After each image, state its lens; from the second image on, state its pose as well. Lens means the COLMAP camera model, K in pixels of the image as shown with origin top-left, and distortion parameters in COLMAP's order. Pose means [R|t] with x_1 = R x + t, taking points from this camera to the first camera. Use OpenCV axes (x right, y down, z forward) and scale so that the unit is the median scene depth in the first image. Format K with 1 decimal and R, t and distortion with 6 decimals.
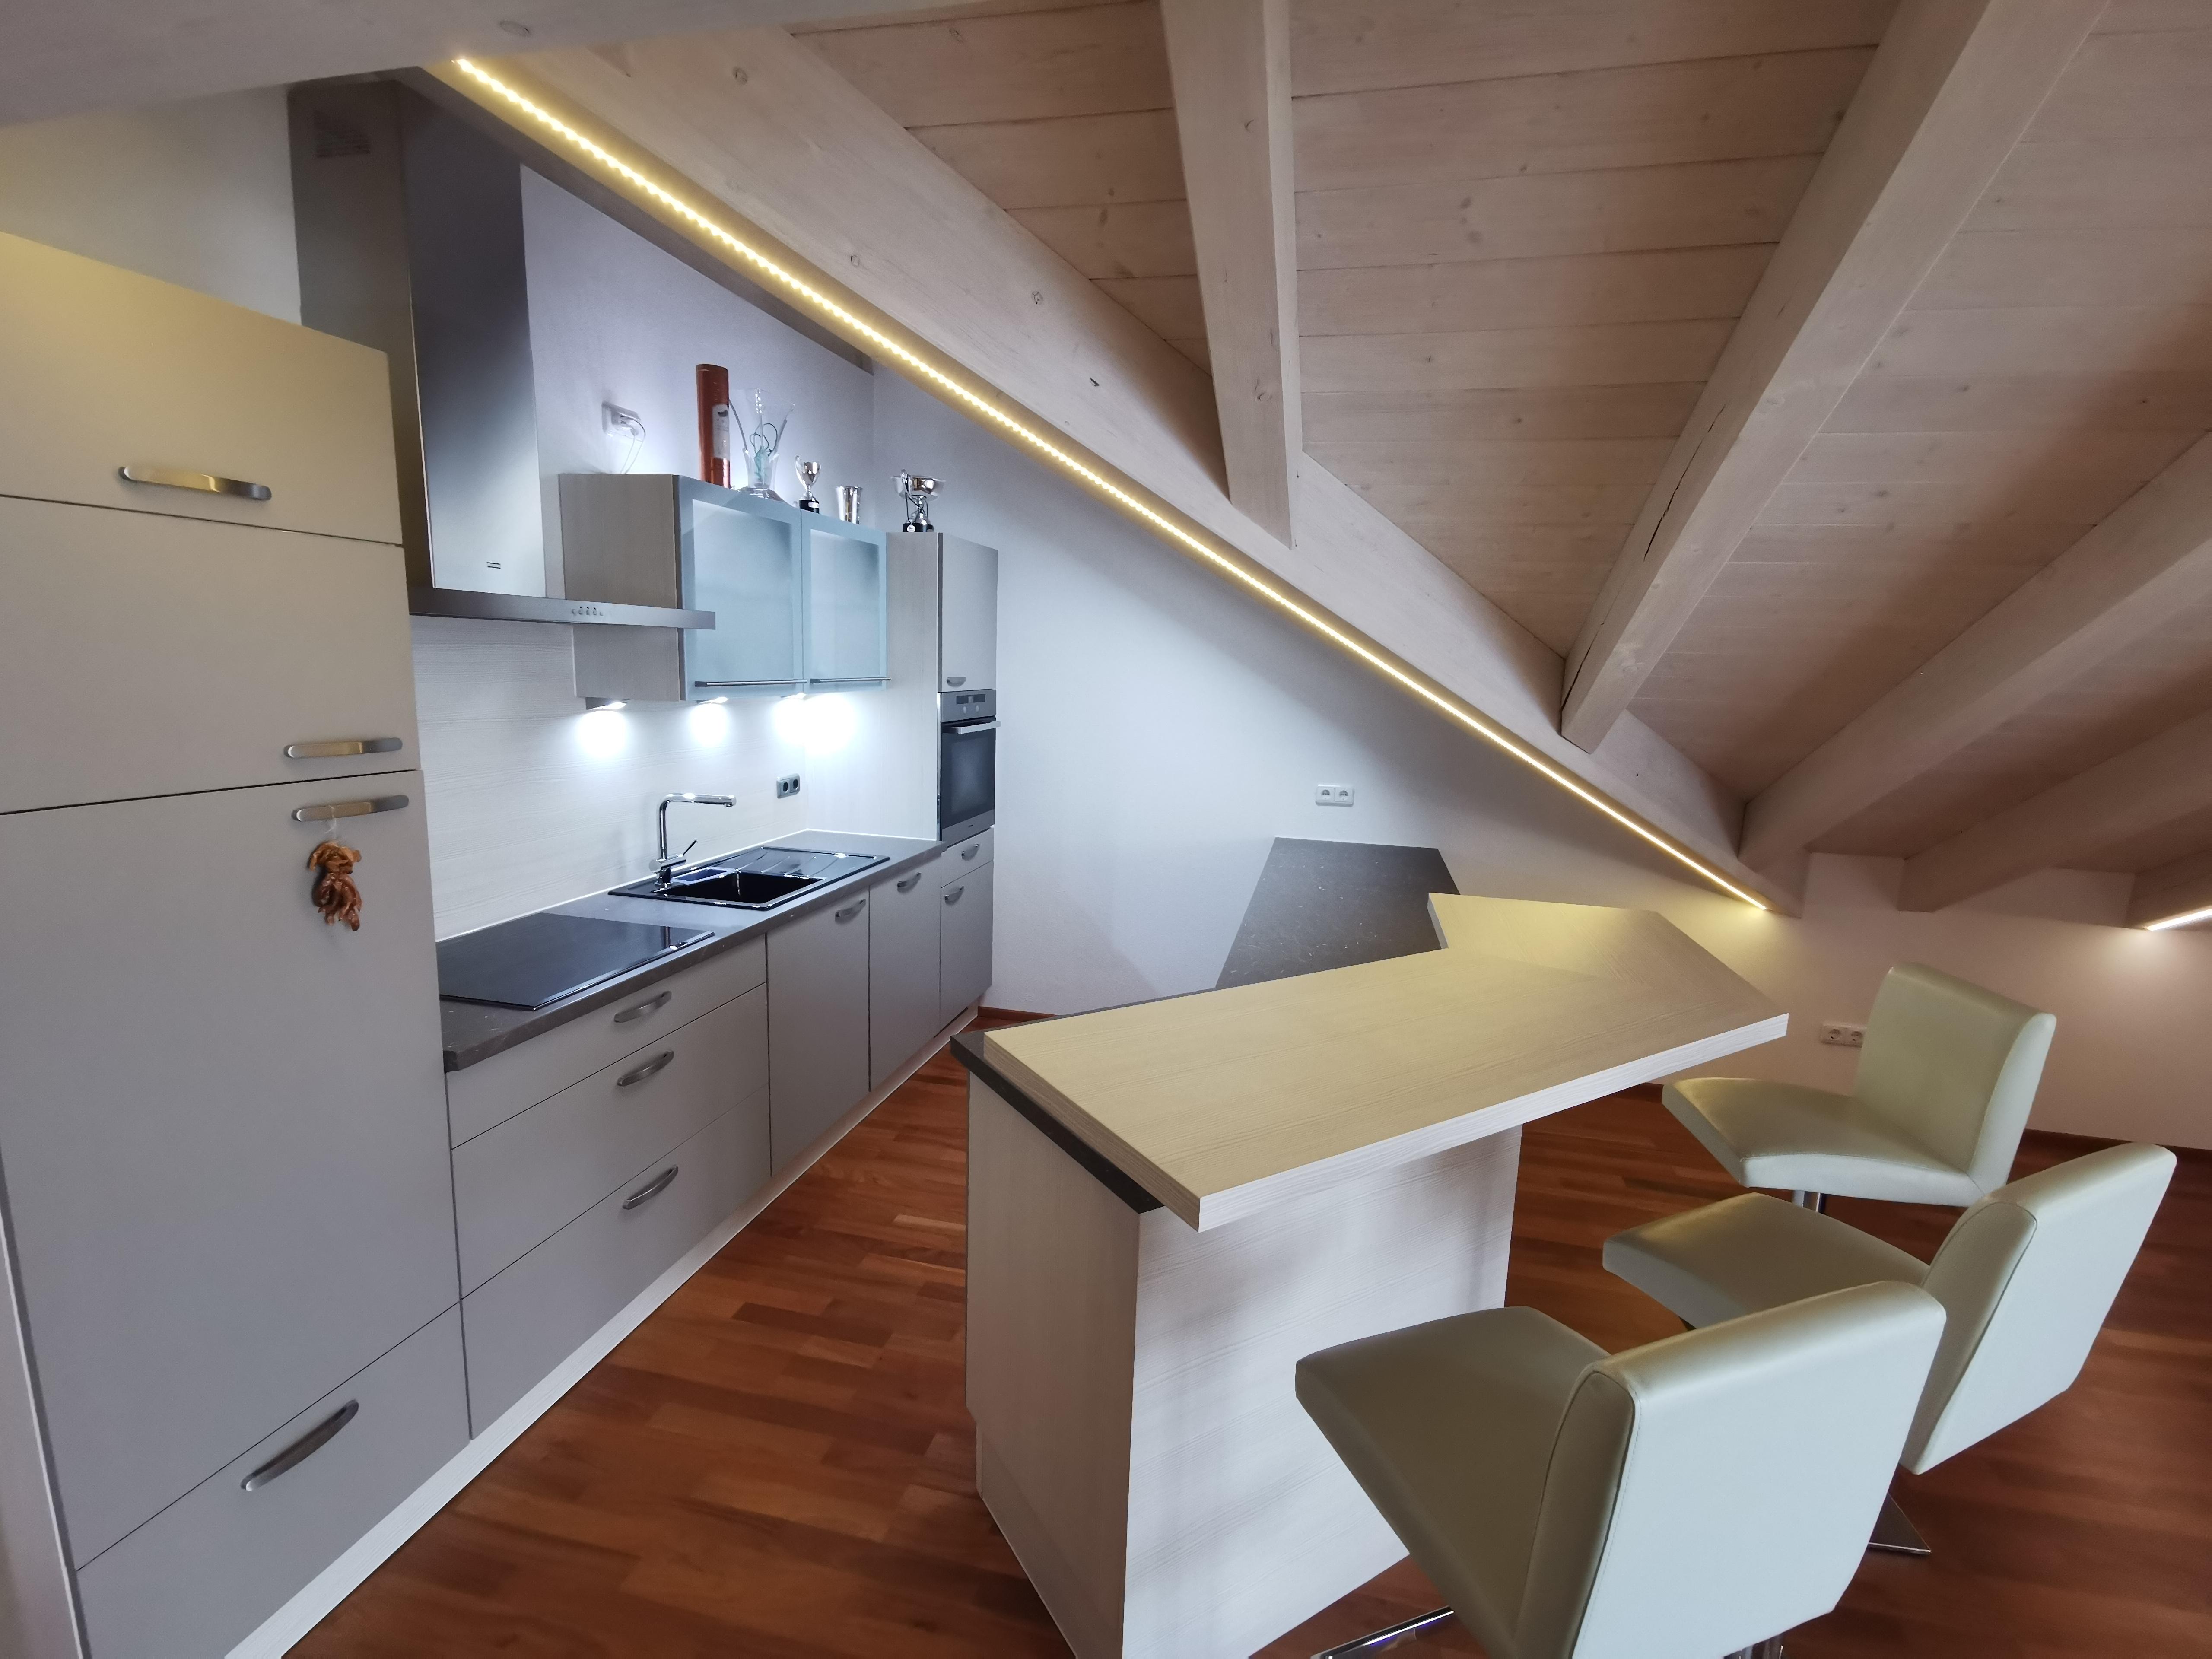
lens RADIAL K [[1012.5, 0, 1106.0], [0, 1012.5, 829.5], [0, 0, 1]] dist [-0.000970, -0.012382]
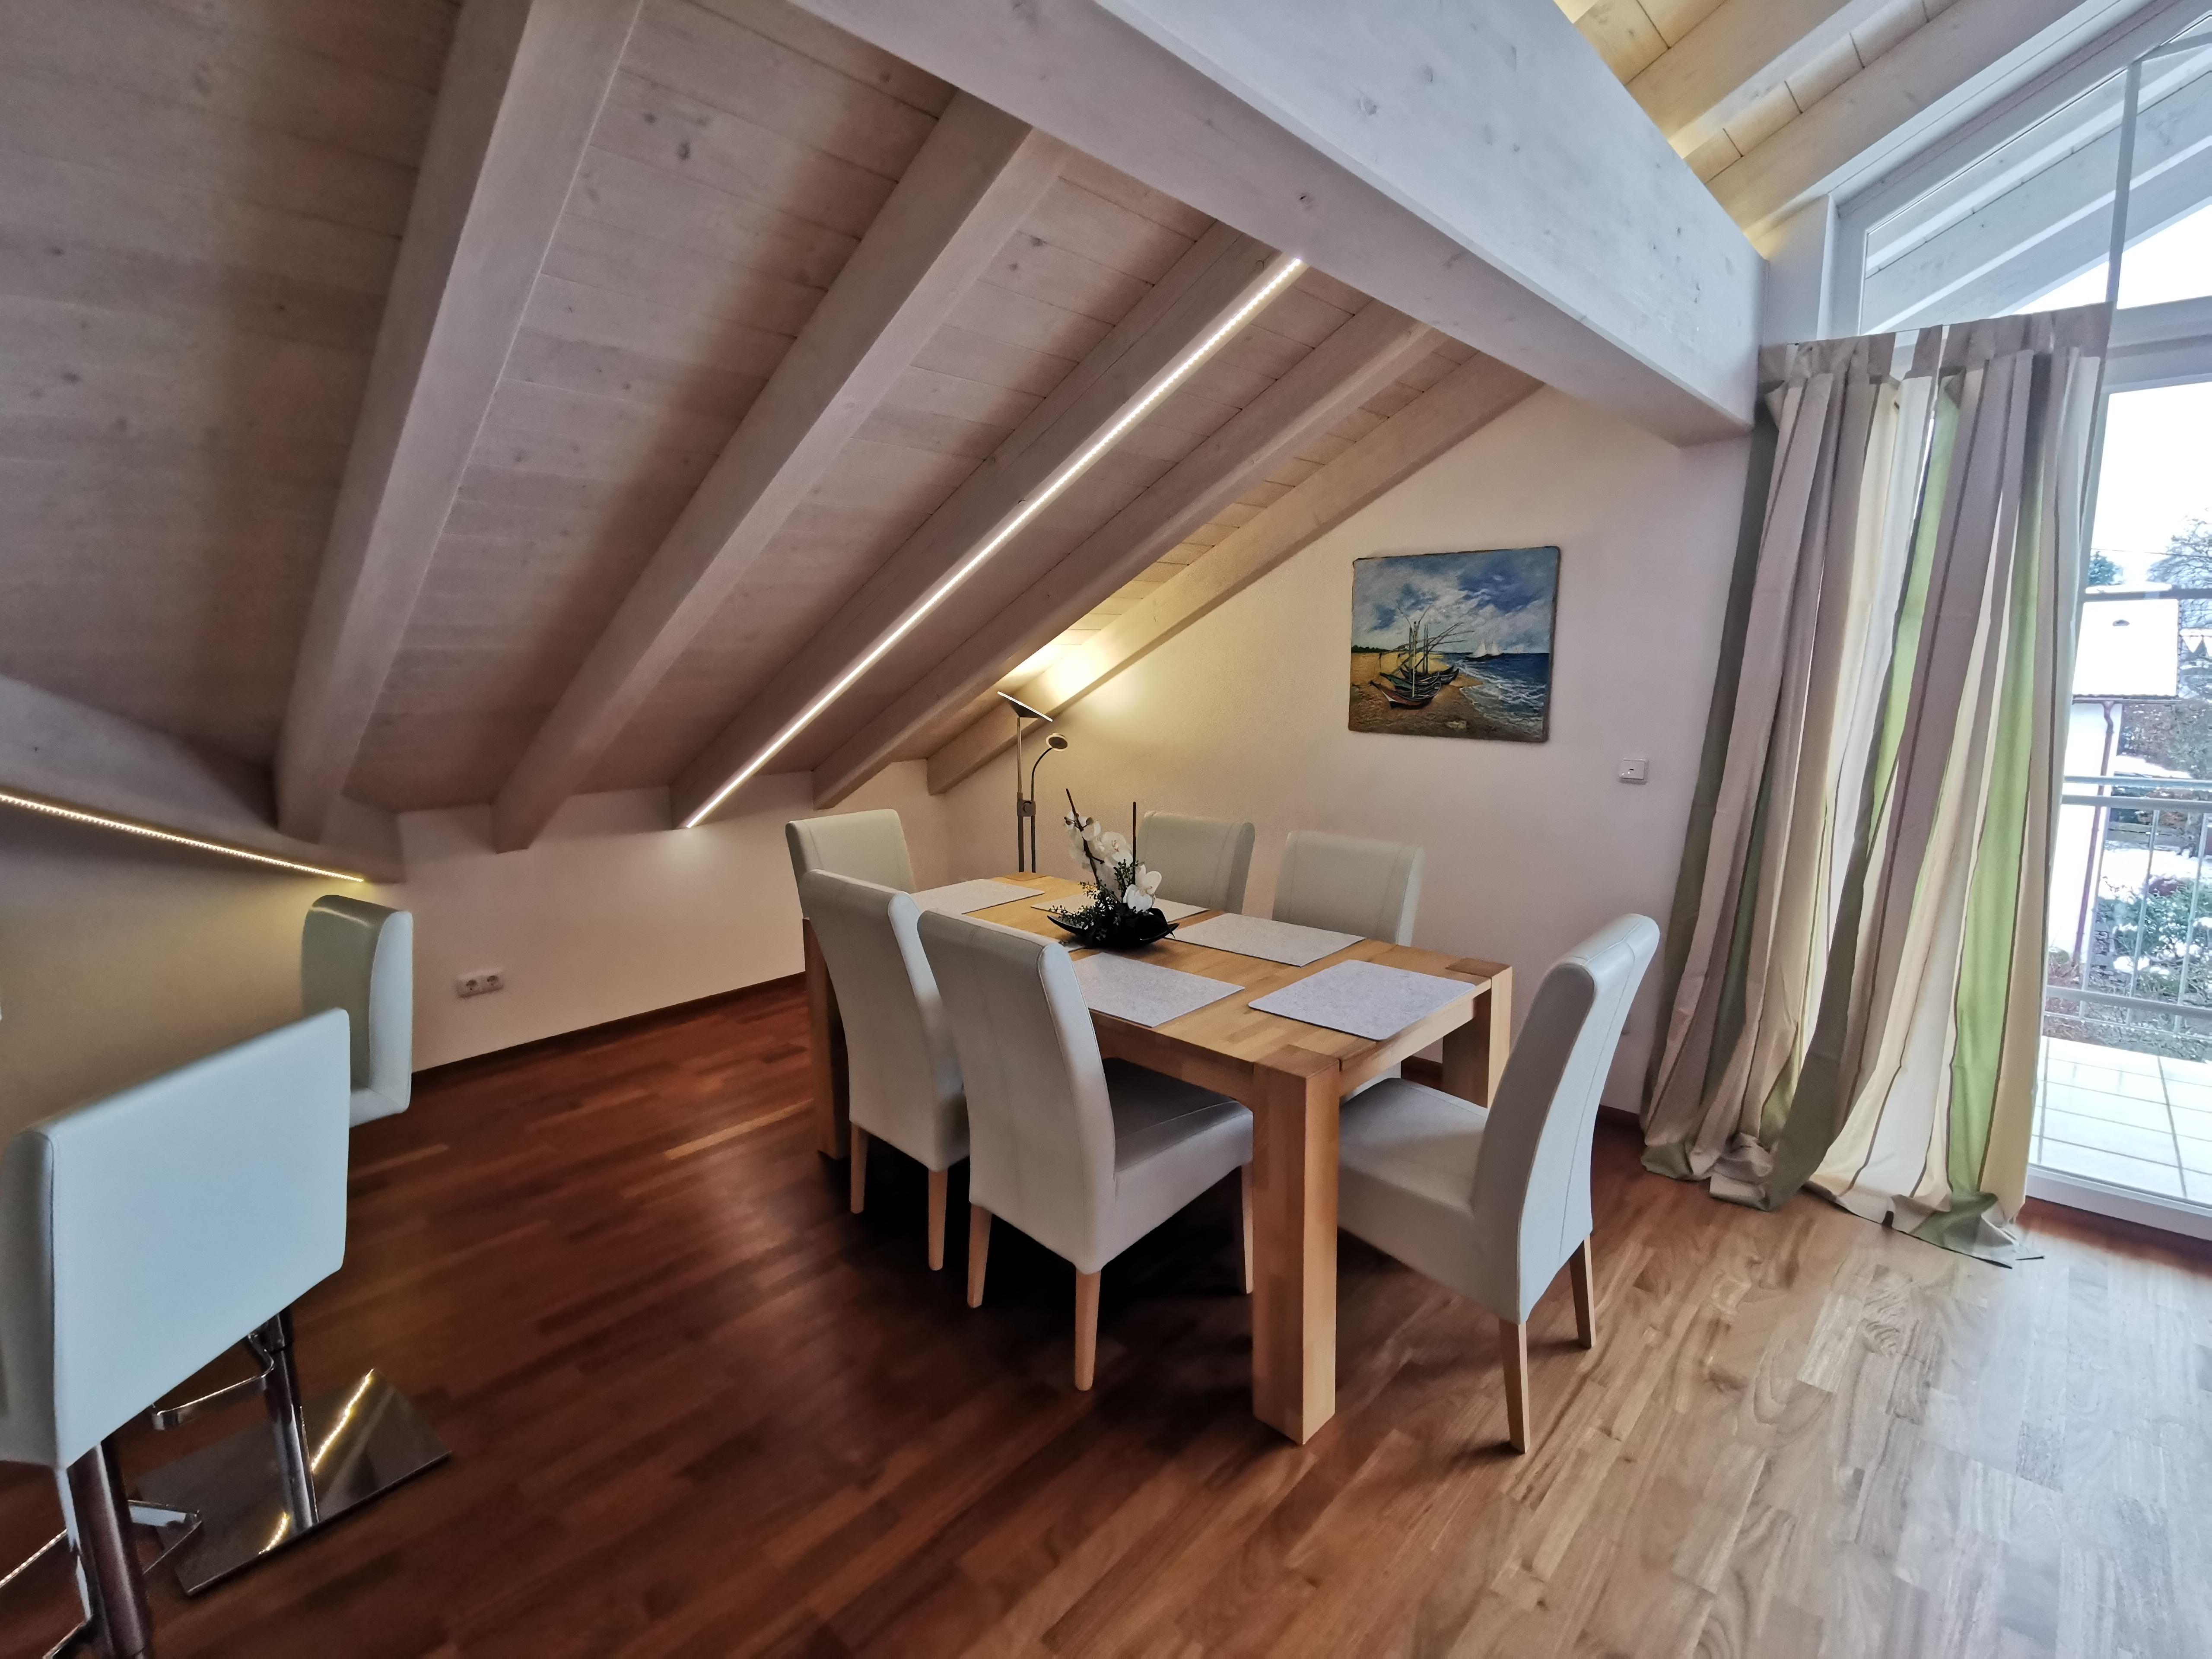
lens RADIAL K [[1059.8, 0, 1106.0], [0, 1059.8, 829.5], [0, 0, 1]] dist [0.003160, -0.010024]
pose [[0.463927, -0.180615, 0.867266, 0.185257], [0.172684, 0.978653, 0.111438, 0.053510], [-0.868880, 0.098065, 0.485213, -0.082969]]
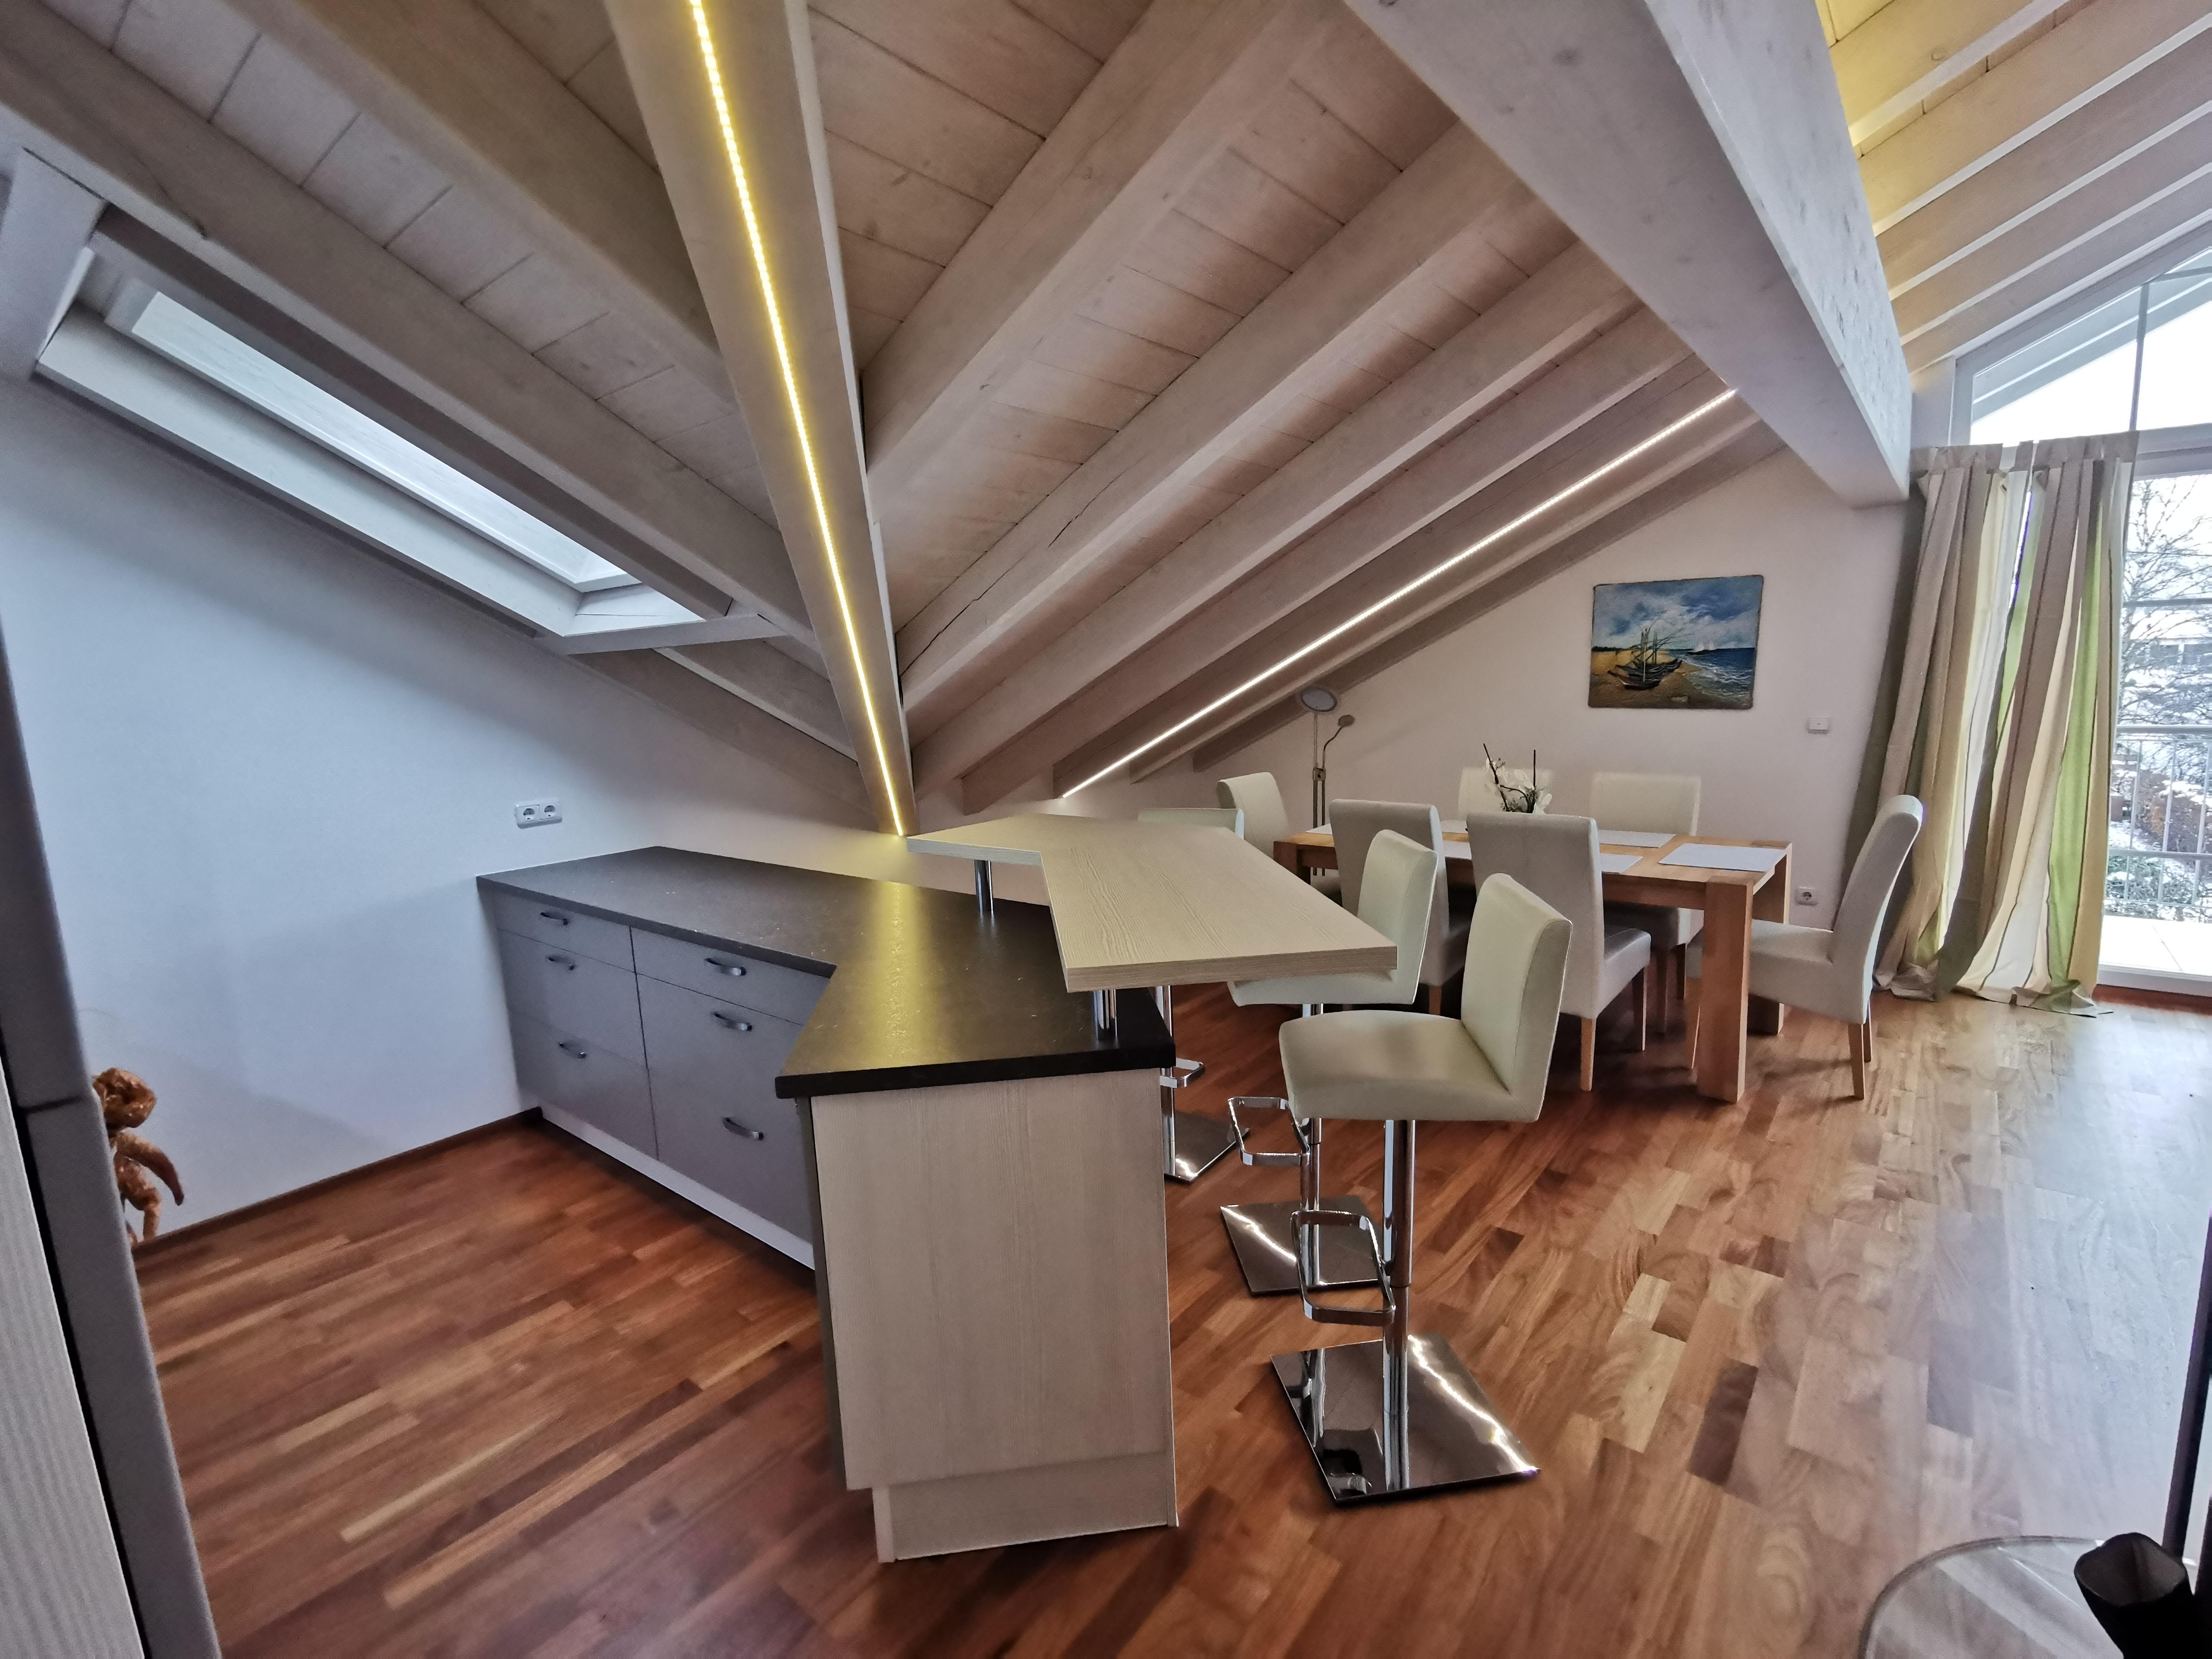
lens RADIAL K [[1012.5, 0, 1106.0], [0, 1012.5, 829.5], [0, 0, 1]] dist [-0.000970, -0.012382]
pose [[0.437663, -0.192945, 0.878193, -0.429803], [0.202541, 0.972758, 0.112782, -0.024380], [-0.876030, 0.128510, 0.464820, 0.206599]]
